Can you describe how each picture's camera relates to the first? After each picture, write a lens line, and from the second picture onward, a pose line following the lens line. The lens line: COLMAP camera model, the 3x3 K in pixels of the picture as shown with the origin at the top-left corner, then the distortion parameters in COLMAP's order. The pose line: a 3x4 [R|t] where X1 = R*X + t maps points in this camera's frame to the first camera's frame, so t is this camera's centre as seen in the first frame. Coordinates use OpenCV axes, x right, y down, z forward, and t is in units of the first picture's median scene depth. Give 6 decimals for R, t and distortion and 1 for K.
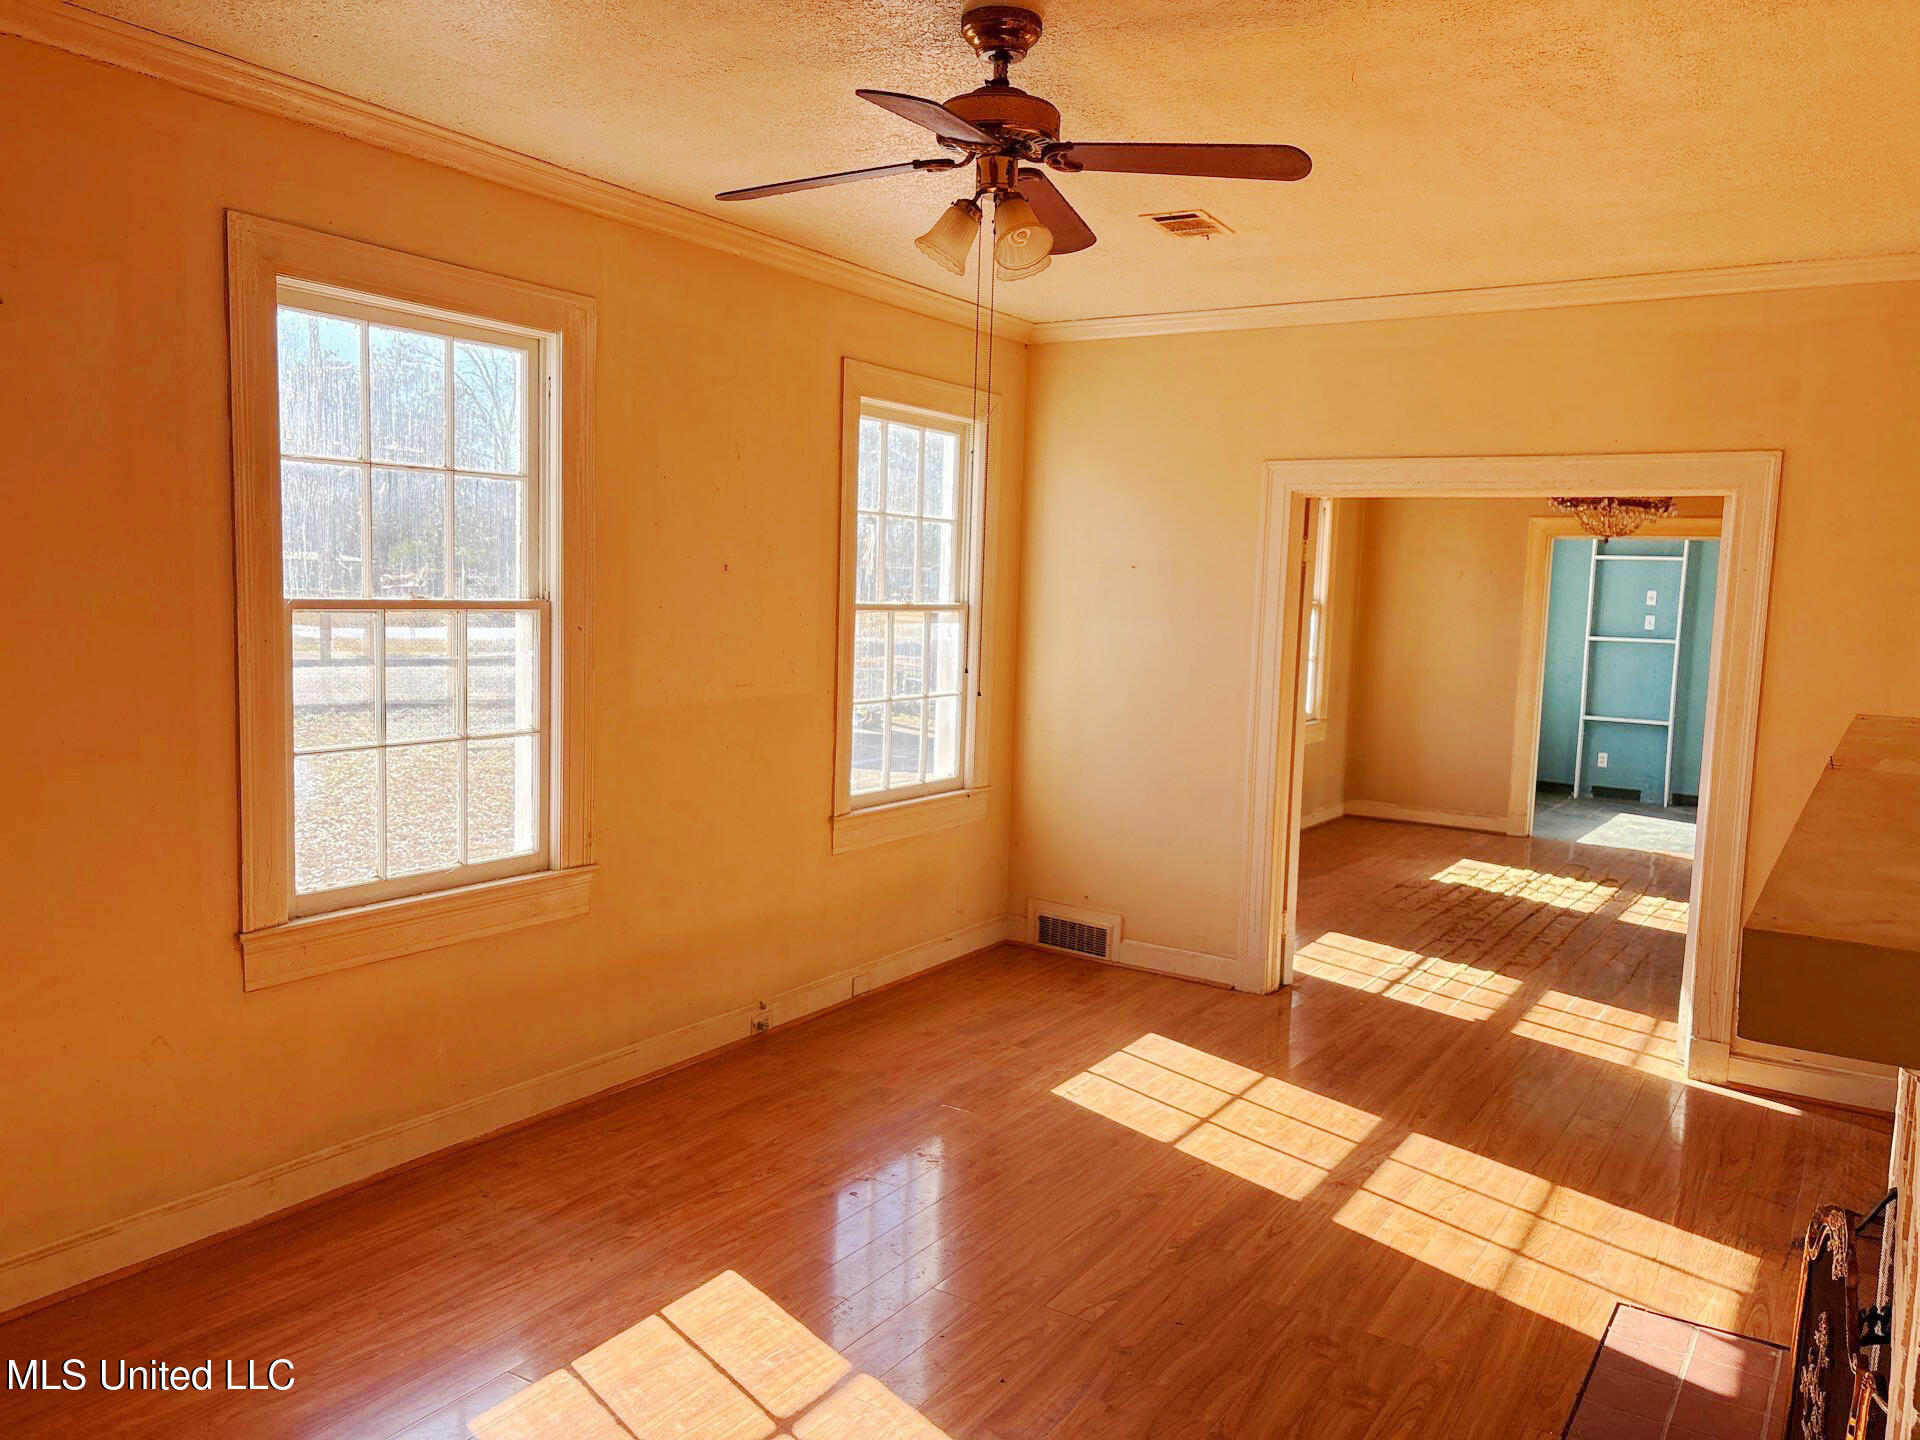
lens RADIAL K [[1458.3, 0, 954.9], [0, 1458.3, 730.1], [0, 0, 1]] dist [0.071079, -0.065339]
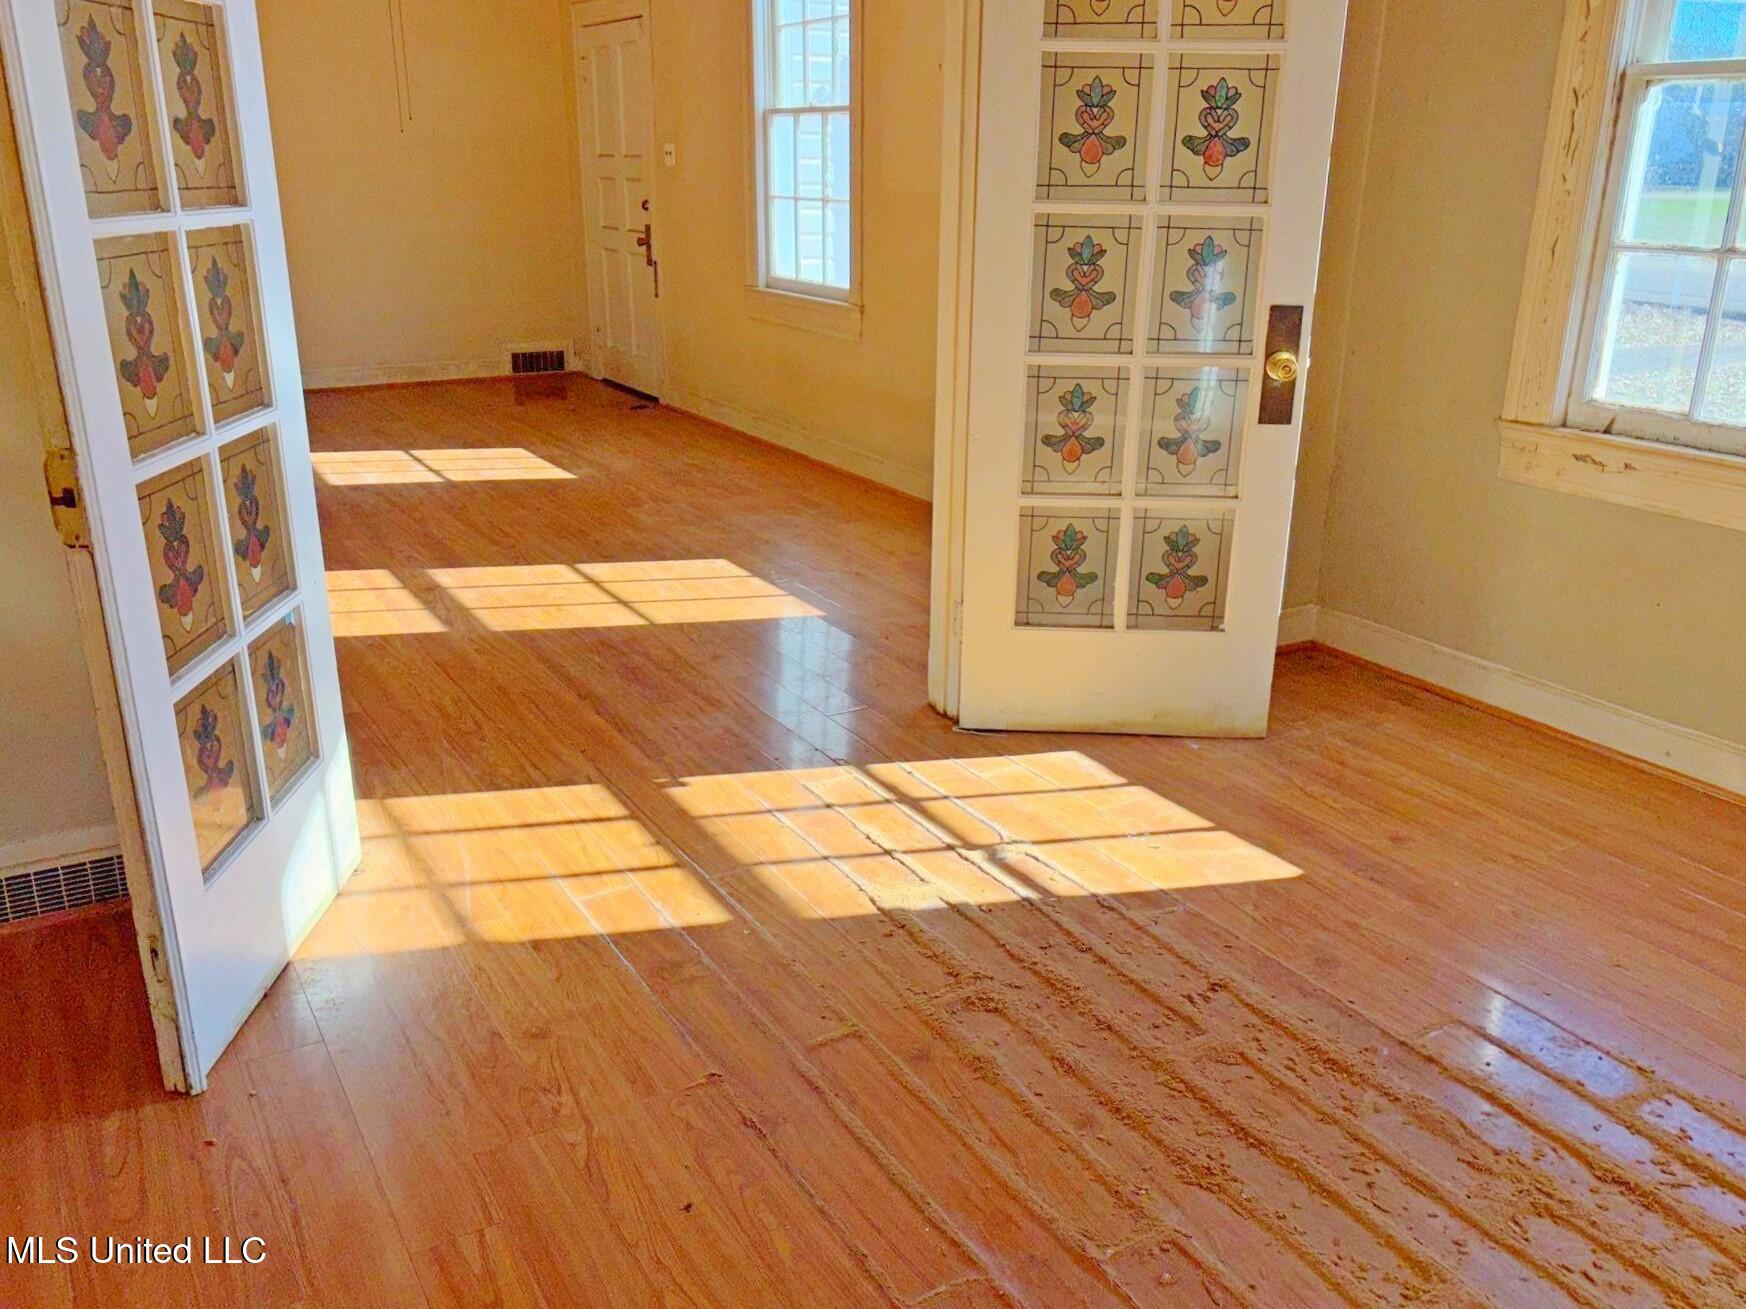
lens RADIAL K [[1430.0, 0, 900.8], [0, 1430.0, 688.6], [0, 0, 1]] dist [0.019876, 0.004483]
pose [[-0.432443, 0.272101, -0.859624, 1.089640], [-0.123499, 0.926519, 0.355403, -0.064767], [0.893163, 0.259854, -0.367063, 1.767095]]
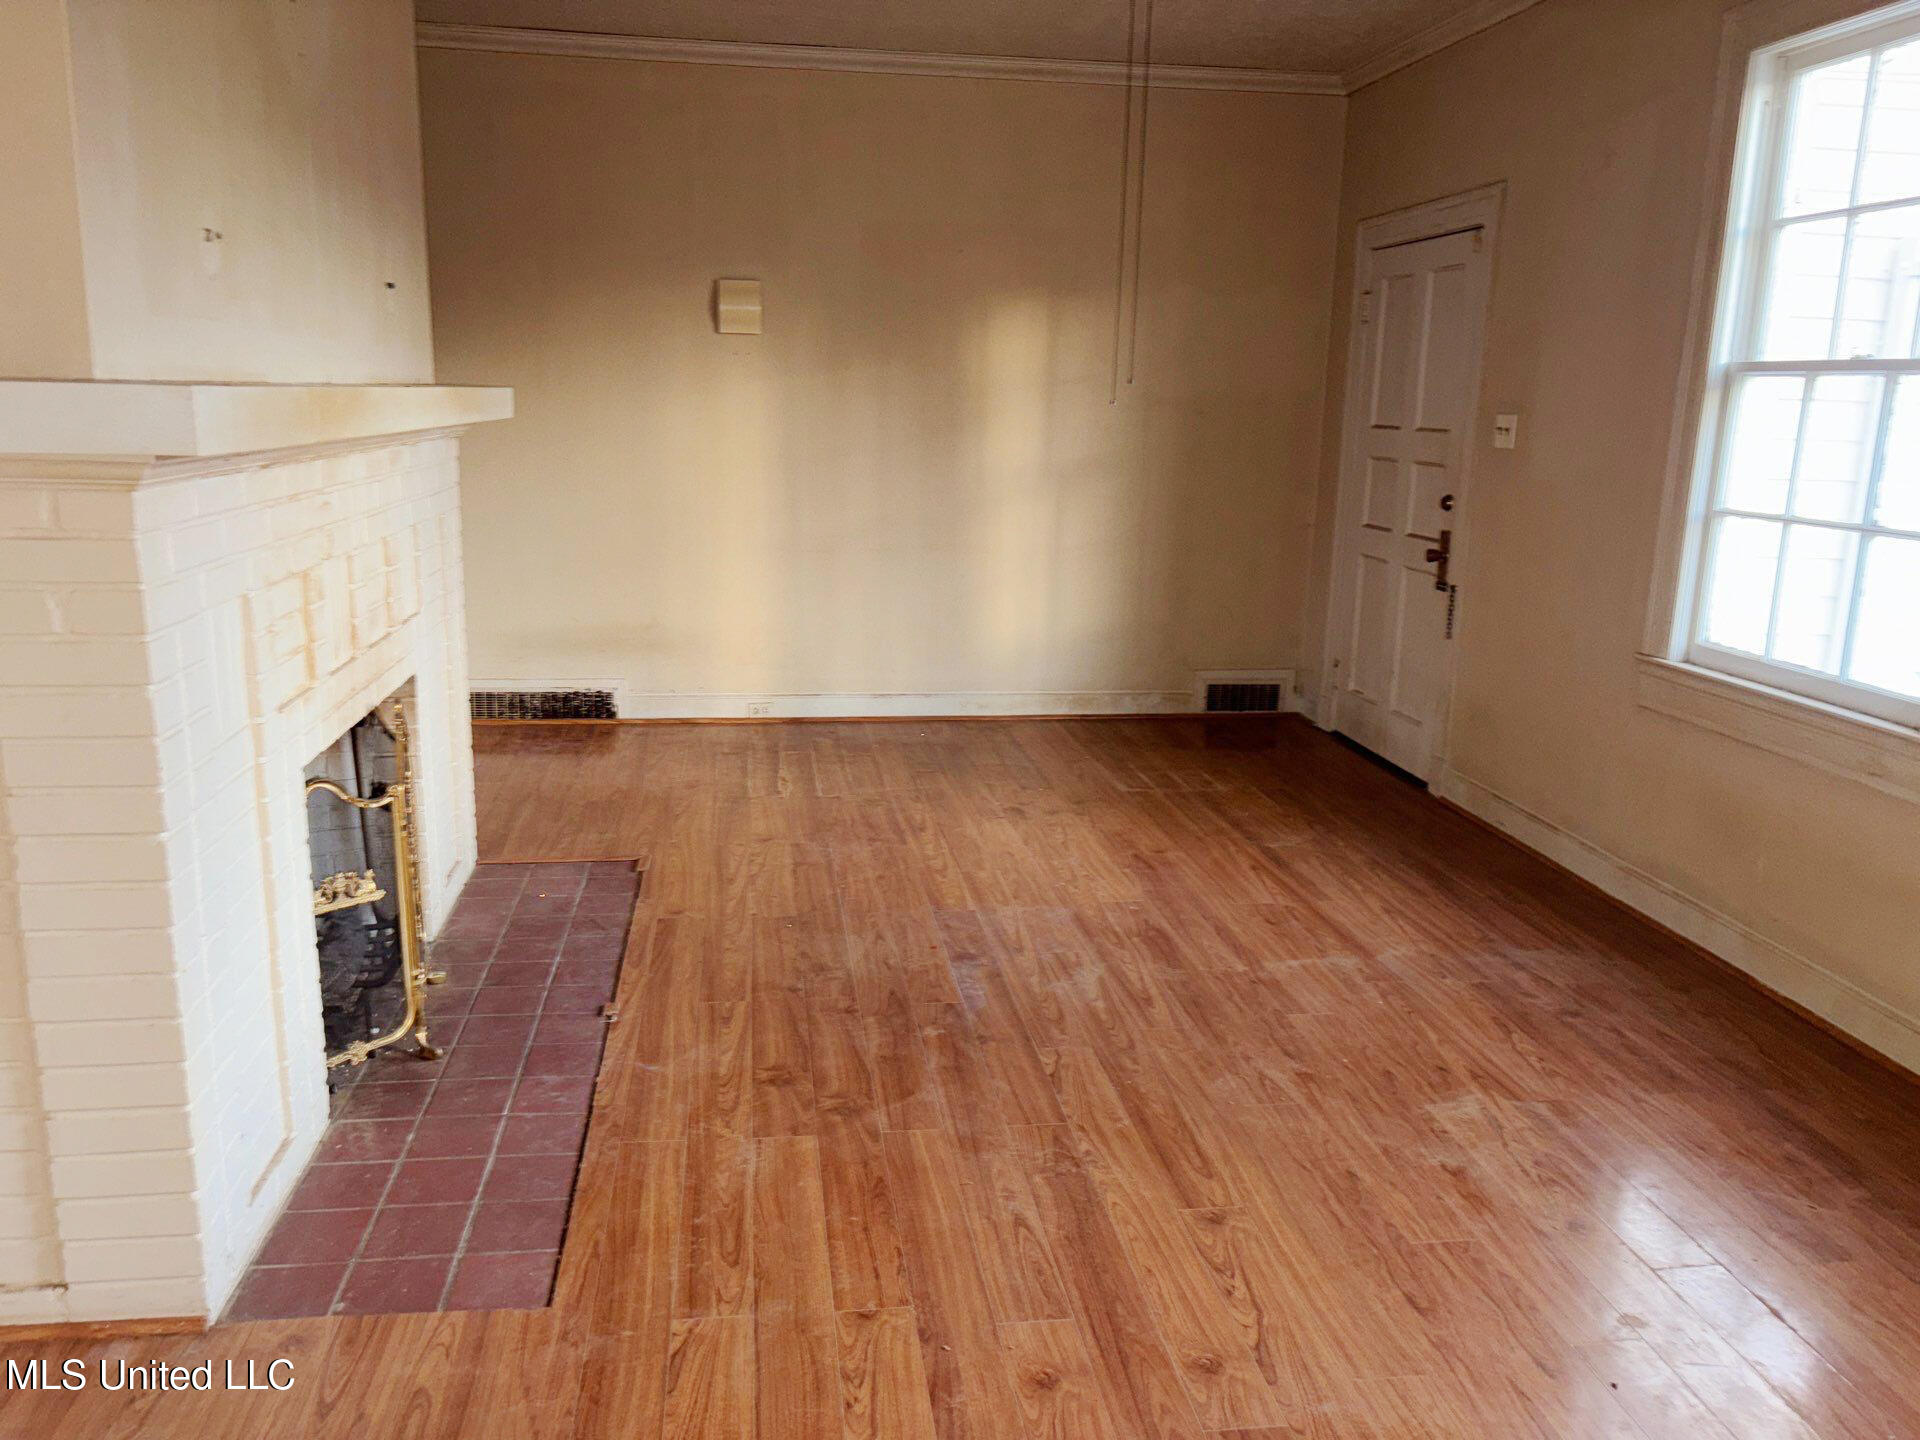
lens RADIAL K [[1458.3, 0, 954.9], [0, 1458.3, 730.1], [0, 0, 1]] dist [0.071079, -0.065339]
pose [[-0.753382, 0.097657, -0.650291, 0.611253], [-0.117331, 0.953079, 0.279060, -0.059649], [0.647031, 0.286538, -0.706574, 1.291555]]
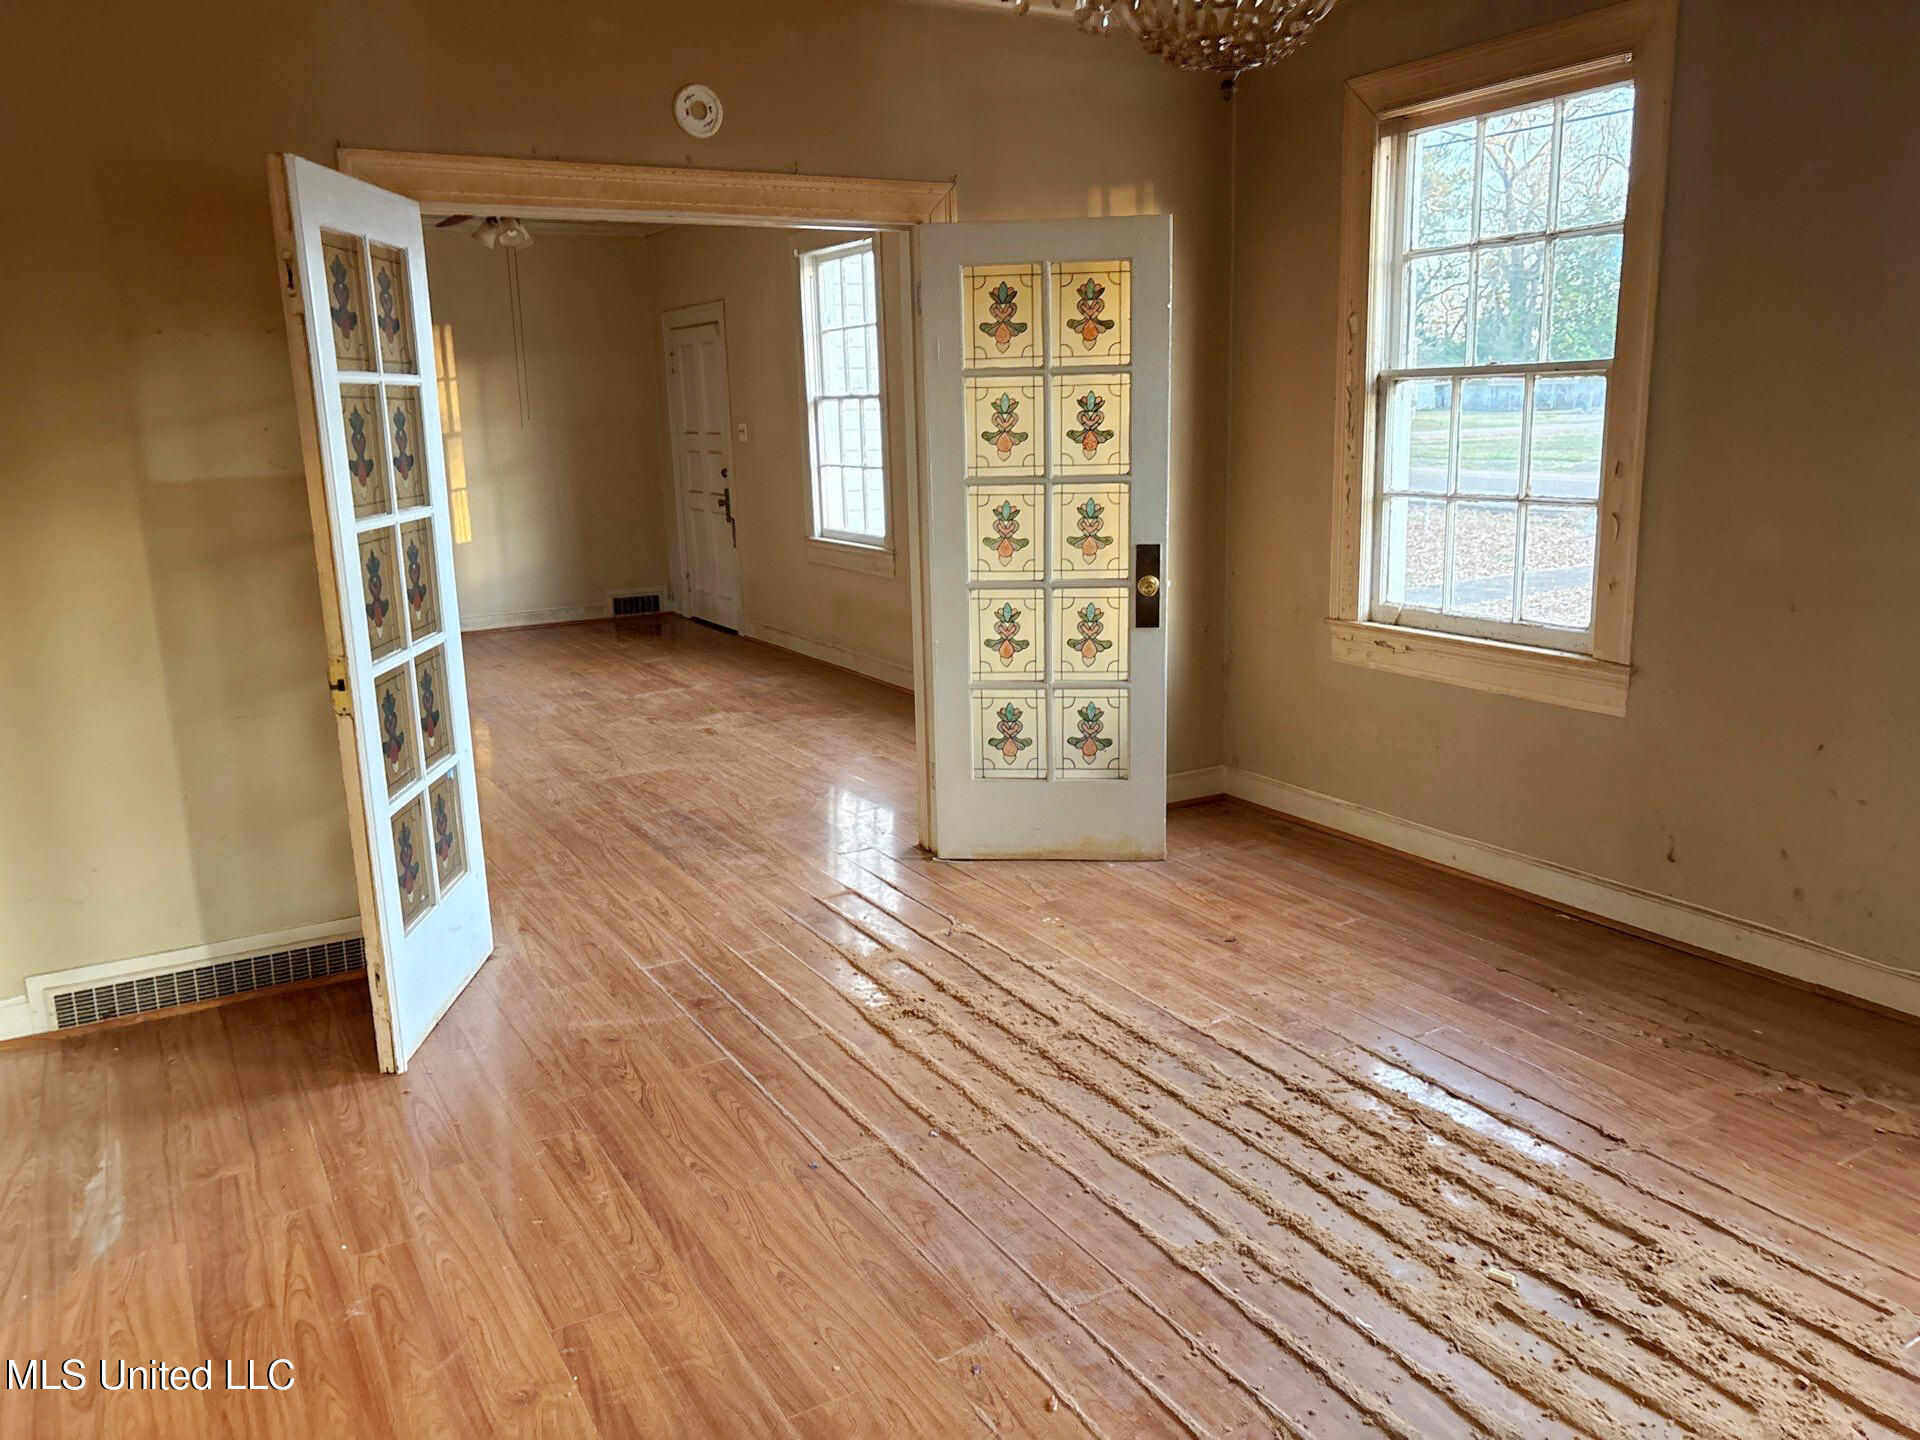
lens RADIAL K [[1458.3, 0, 954.9], [0, 1458.3, 730.1], [0, 0, 1]] dist [0.071079, -0.065339]
pose [[-0.461357, 0.168764, -0.871015, 1.342011], [-0.084786, 0.968862, 0.232632, -0.115636], [0.883154, 0.181176, -0.432683, 1.995278]]
